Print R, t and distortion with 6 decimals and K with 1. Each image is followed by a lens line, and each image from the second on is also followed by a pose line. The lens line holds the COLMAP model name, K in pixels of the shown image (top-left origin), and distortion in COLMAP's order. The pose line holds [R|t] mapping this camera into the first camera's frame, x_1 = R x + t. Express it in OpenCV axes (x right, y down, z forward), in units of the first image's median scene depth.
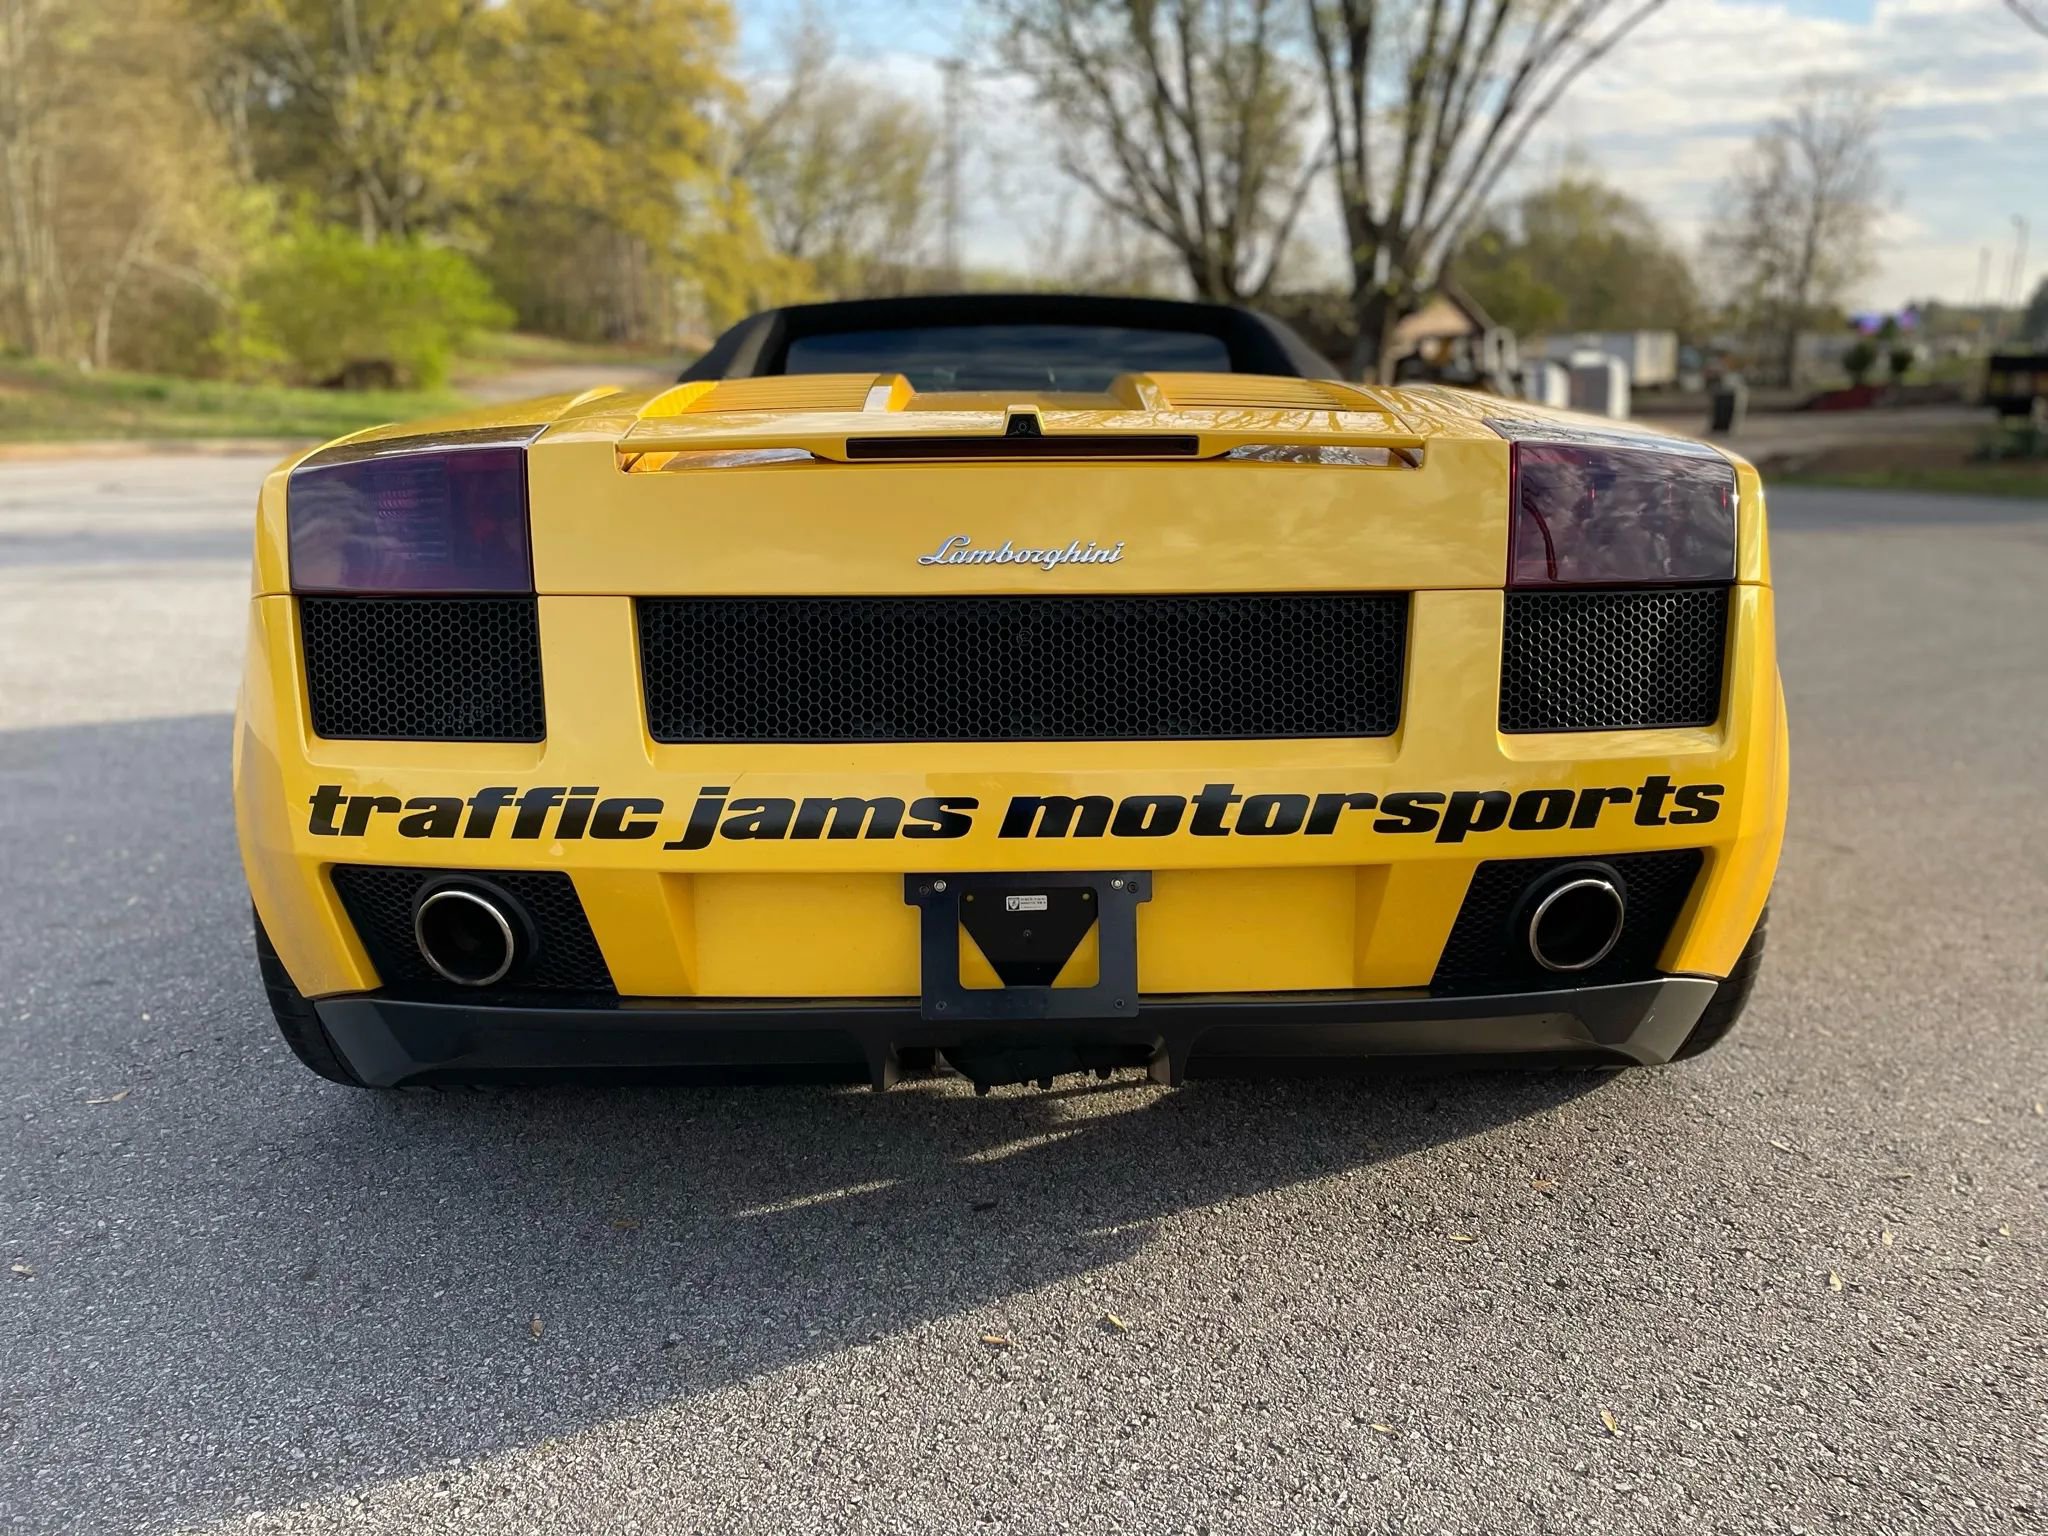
lens RADIAL K [[1540.6, 0, 1035.1], [0, 1540.6, 775.4], [0, 0, 1]] dist [0.087954, -0.112943]
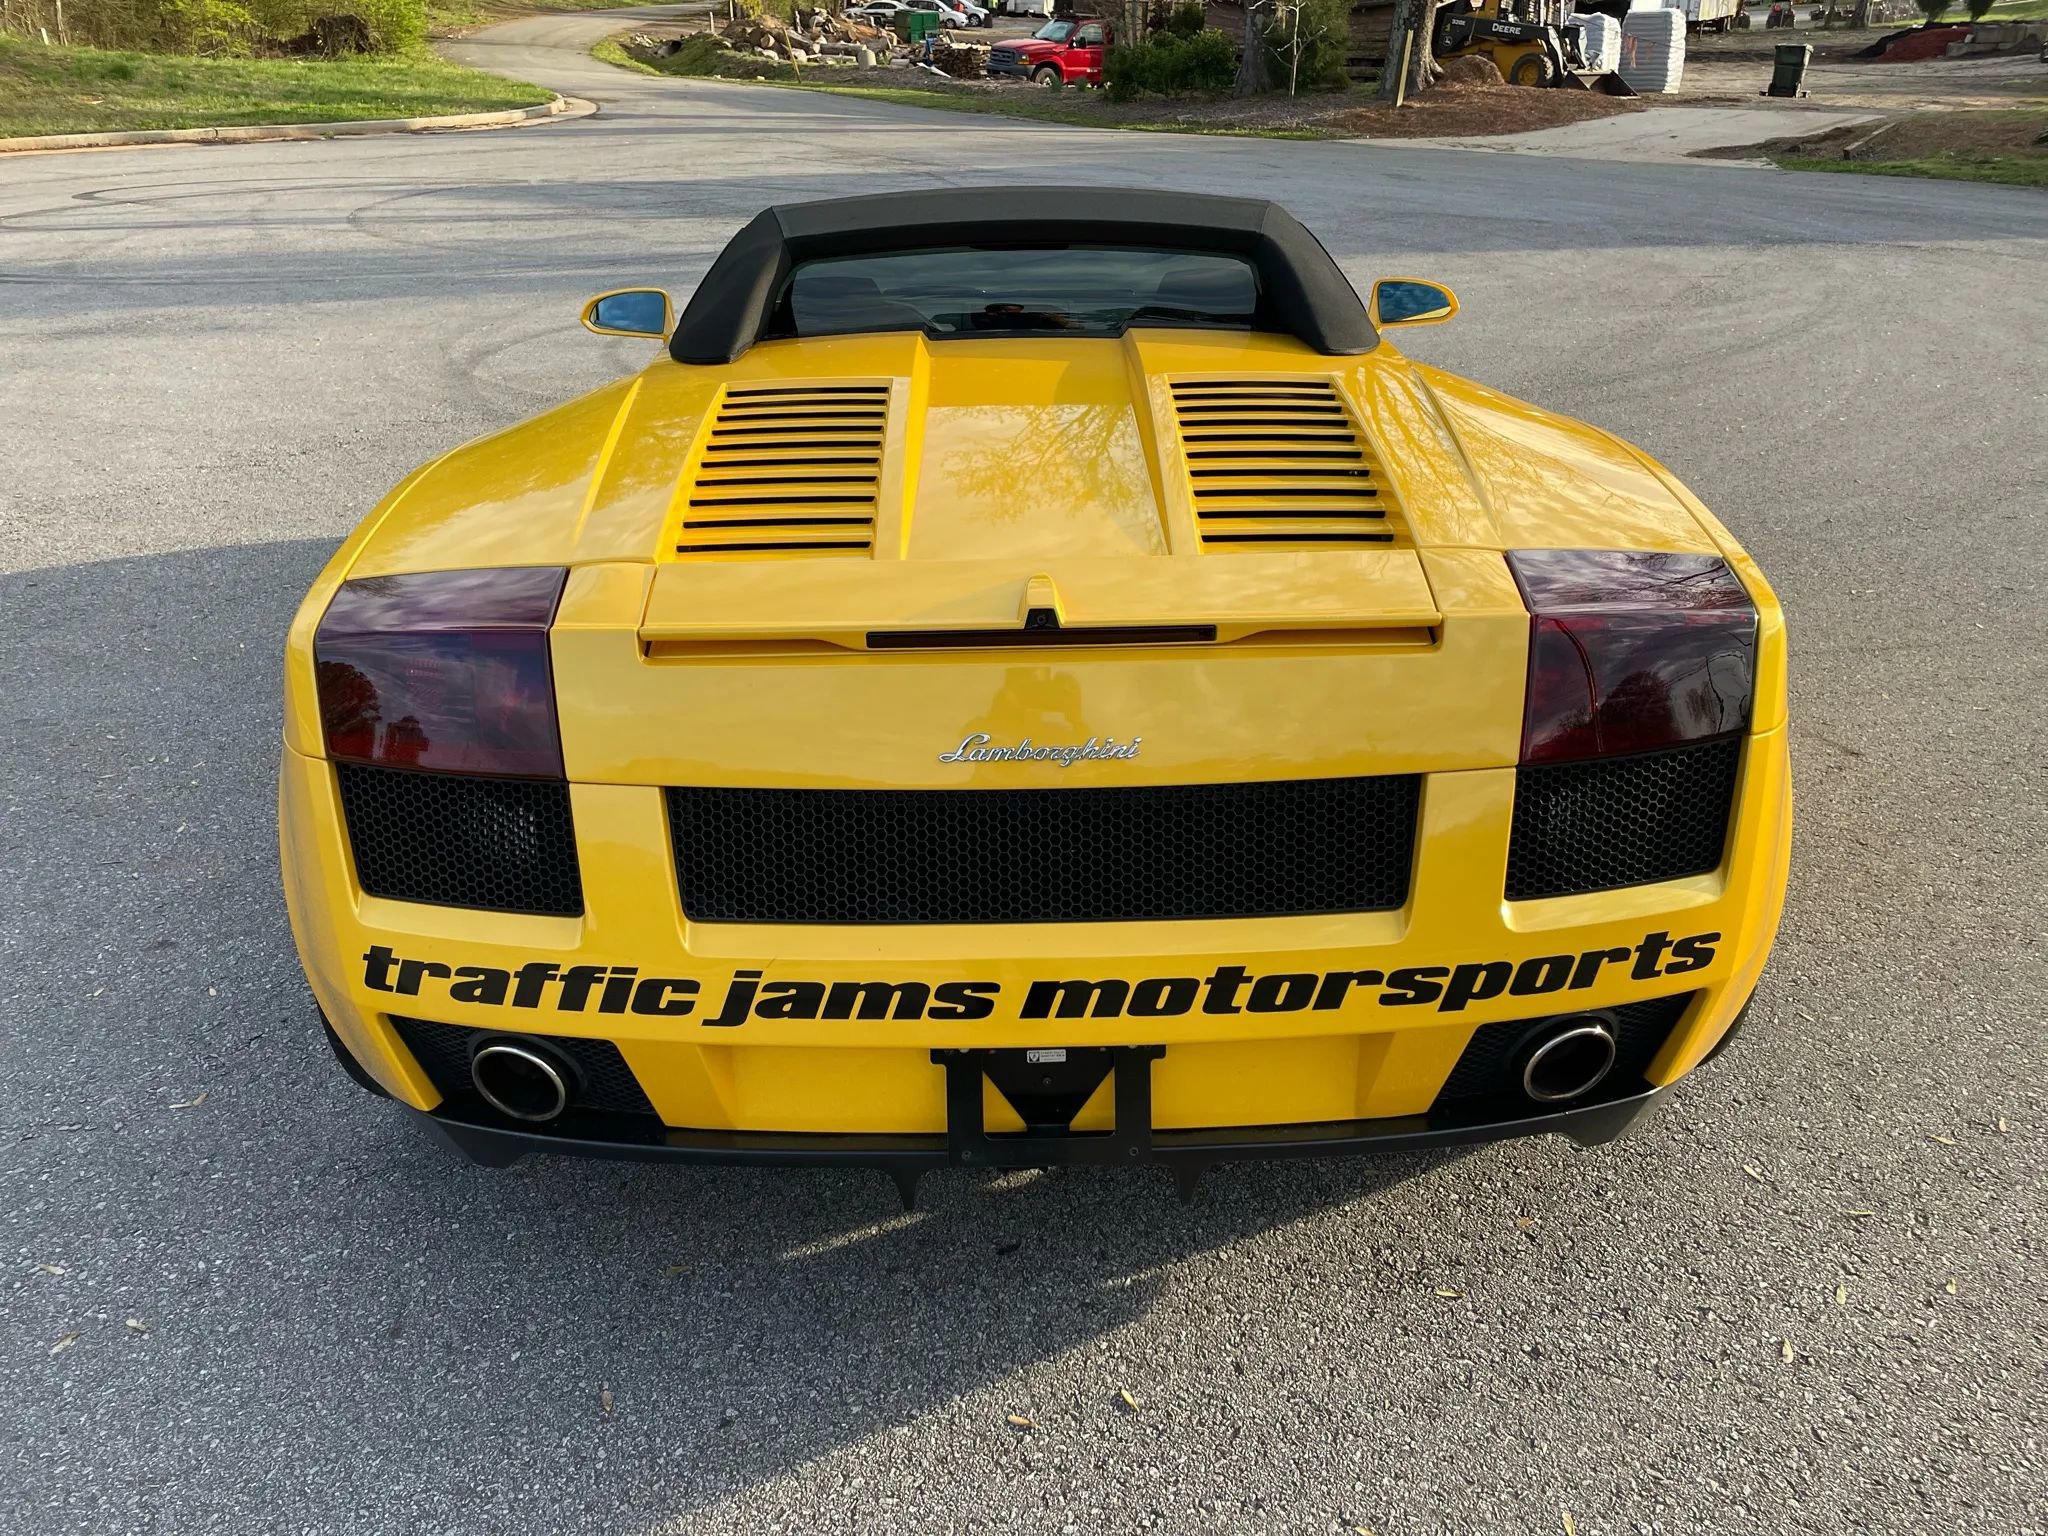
lens RADIAL K [[1538.6, 0, 1031.2], [0, 1538.6, 756.6], [0, 0, 1]] dist [0.084334, -0.106879]
pose [[0.999916, -0.002438, -0.012698, -0.002052], [0.004848, 0.981102, 0.193431, -0.314147], [0.011986, -0.193476, 0.981032, 0.004317]]
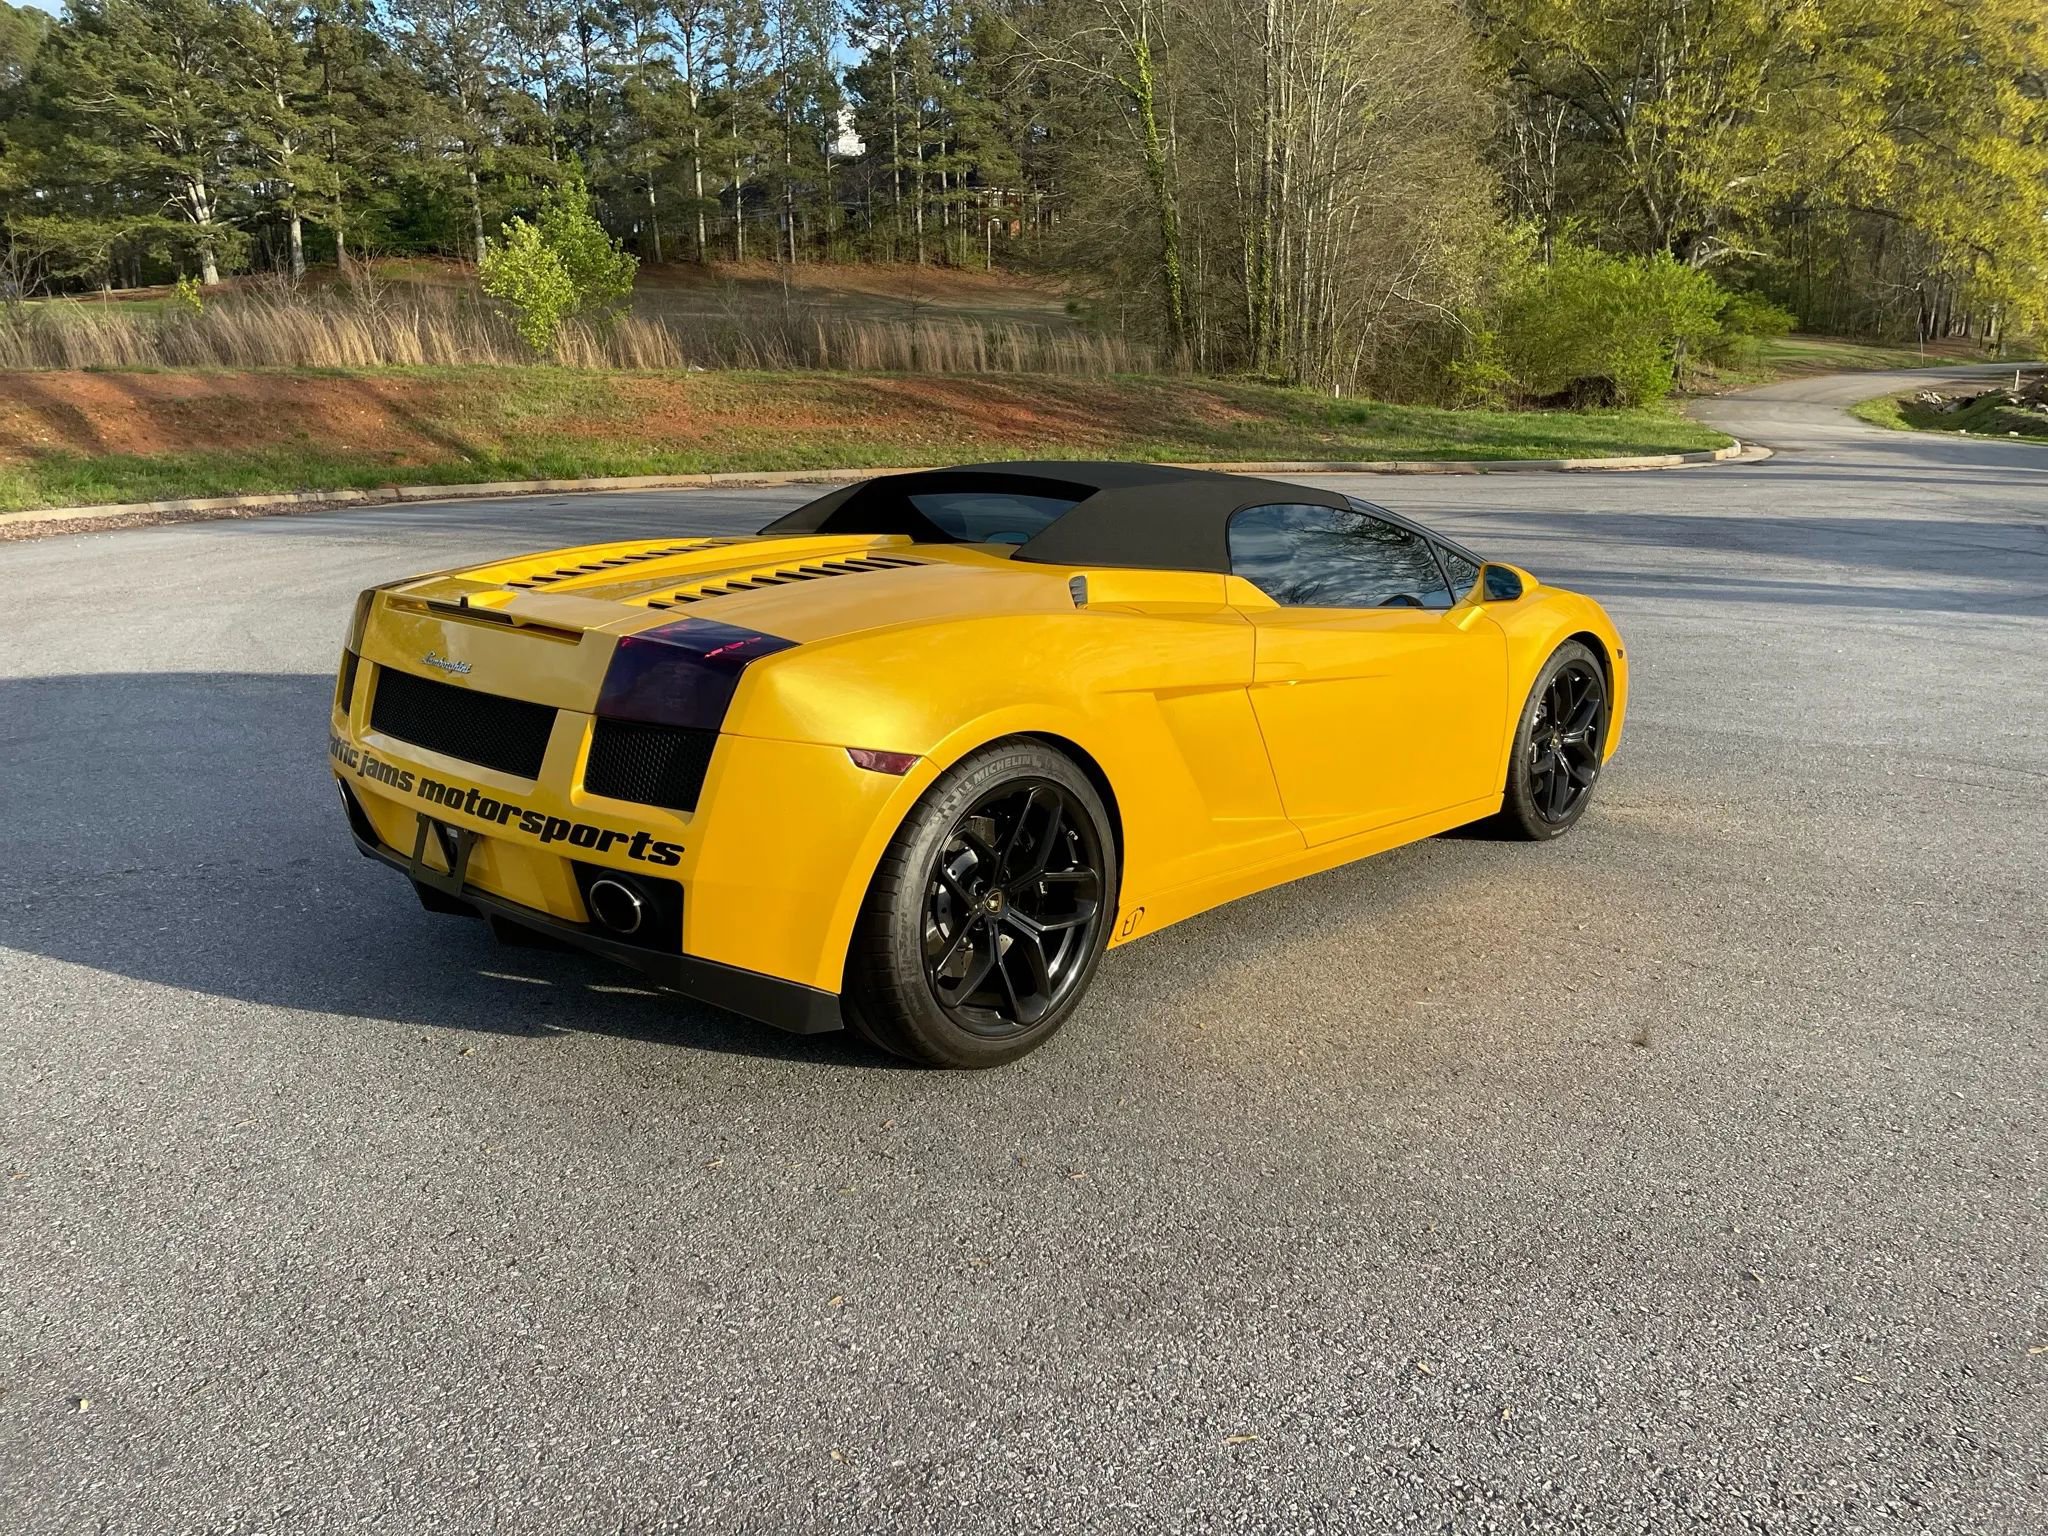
lens RADIAL K [[1522.7, 0, 1030.8], [0, 1522.7, 758.6], [0, 0, 1]] dist [0.105076, -0.125382]
pose [[0.709405, 0.161468, -0.686056, 1.876098], [-0.168281, 0.984055, 0.057596, -0.253619], [0.684417, 0.074591, 0.725265, 0.034678]]
